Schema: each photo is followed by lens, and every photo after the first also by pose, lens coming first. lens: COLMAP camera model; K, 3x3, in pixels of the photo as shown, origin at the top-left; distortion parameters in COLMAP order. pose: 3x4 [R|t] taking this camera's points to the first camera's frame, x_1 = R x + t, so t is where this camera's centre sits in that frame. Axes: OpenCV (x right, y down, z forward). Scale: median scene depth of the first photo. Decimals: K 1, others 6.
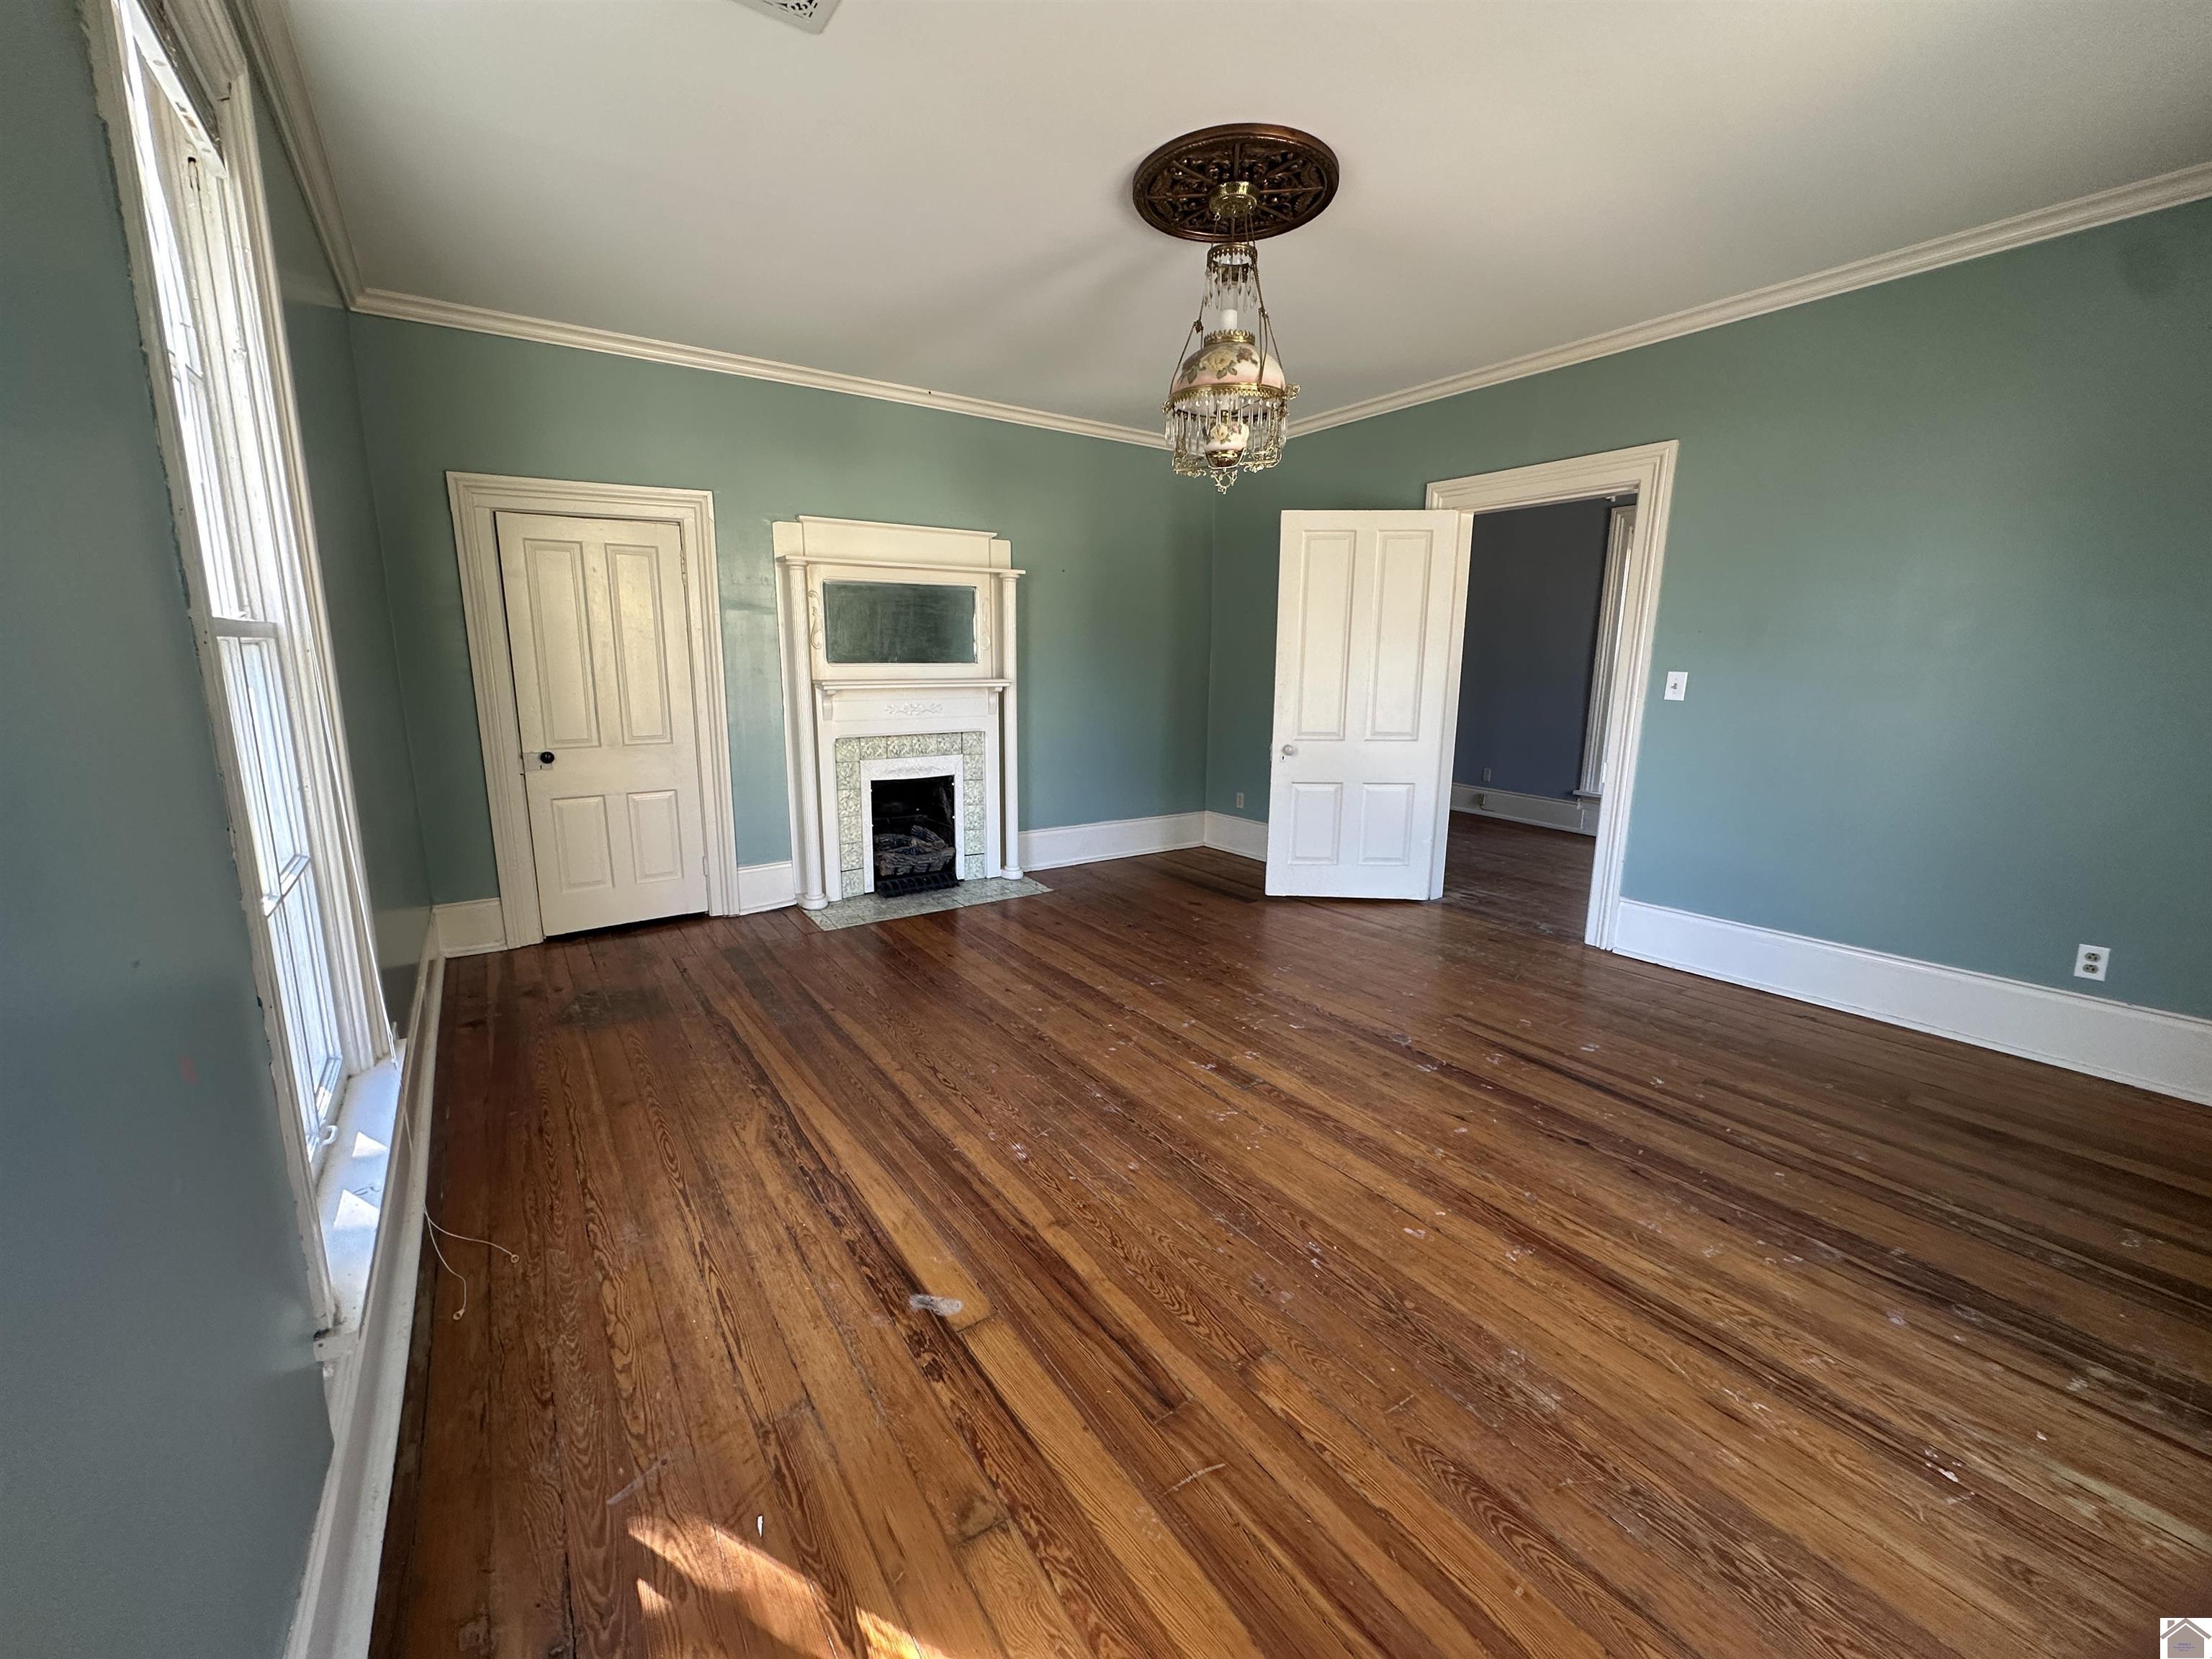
lens RADIAL K [[883.6, 0, 1103.9], [0, 883.6, 827.4], [0, 0, 1]] dist [-0.002055, 0.000132]
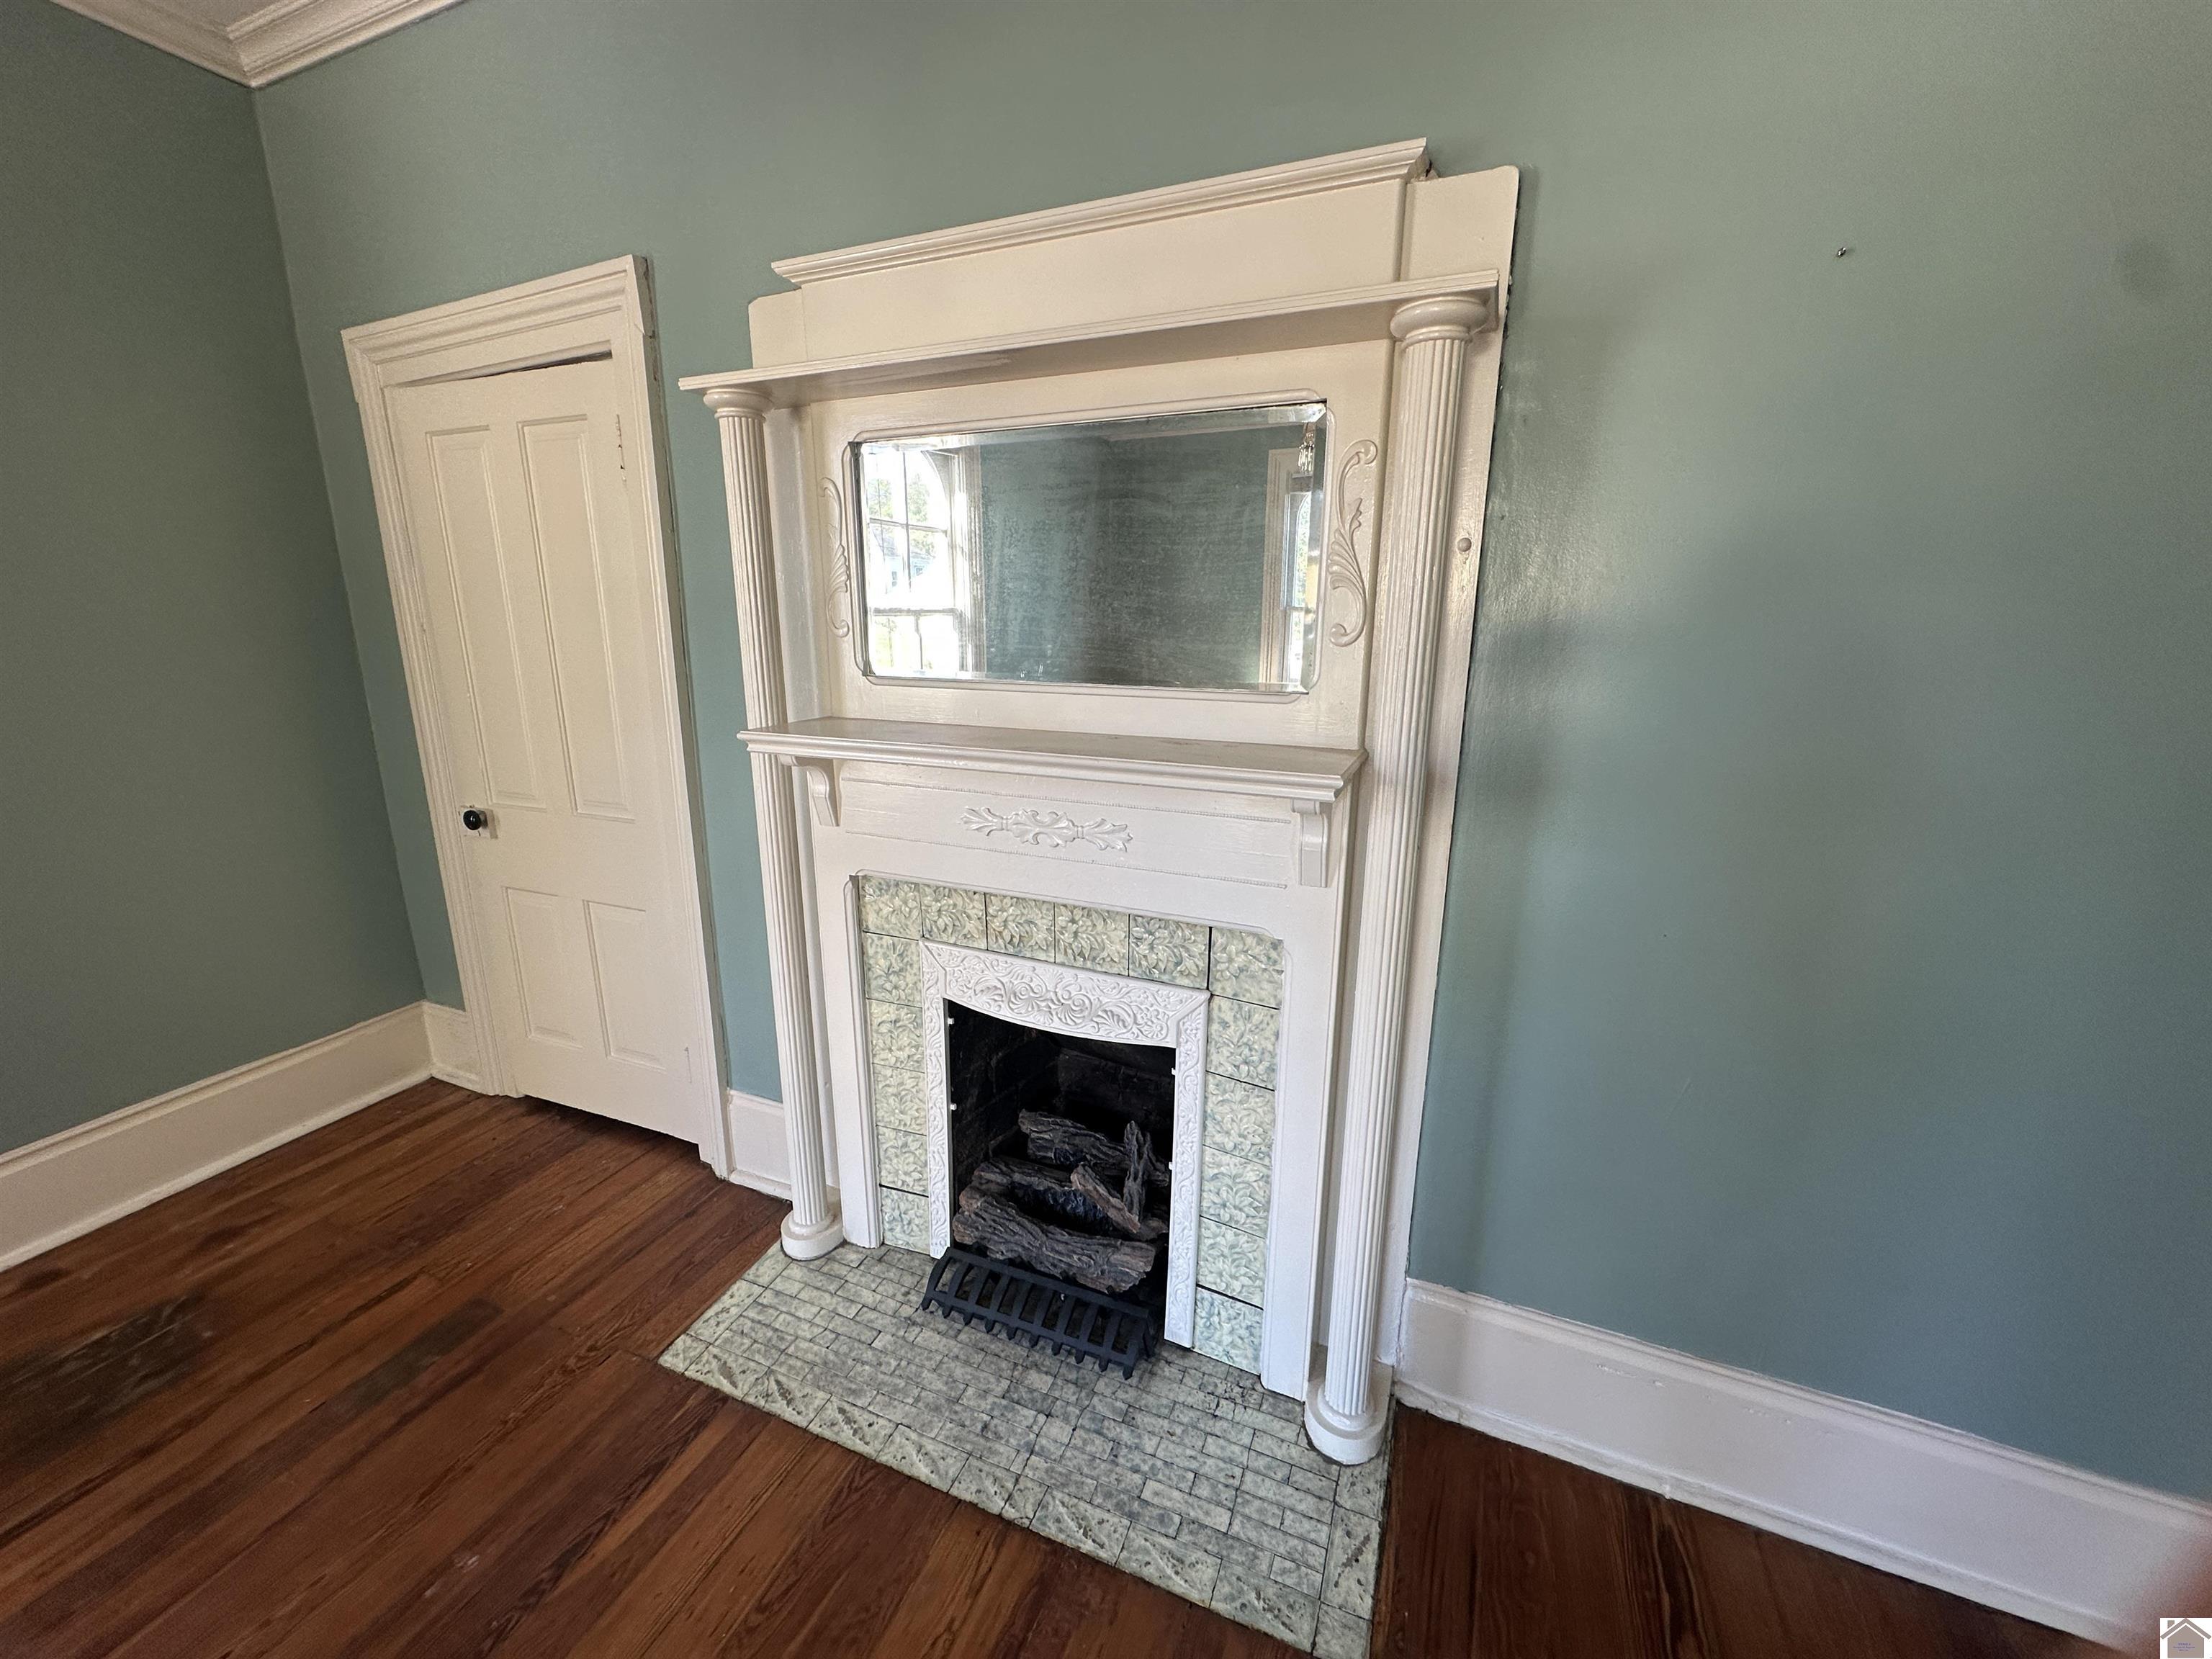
lens RADIAL K [[883.6, 0, 1103.9], [0, 883.6, 827.4], [0, 0, 1]] dist [-0.002055, 0.000132]
pose [[0.540823, 0.200082, -0.816993, 0.057080], [-0.166276, 0.977560, 0.129336, -0.176393], [0.824538, 0.065898, 0.561956, 0.821790]]
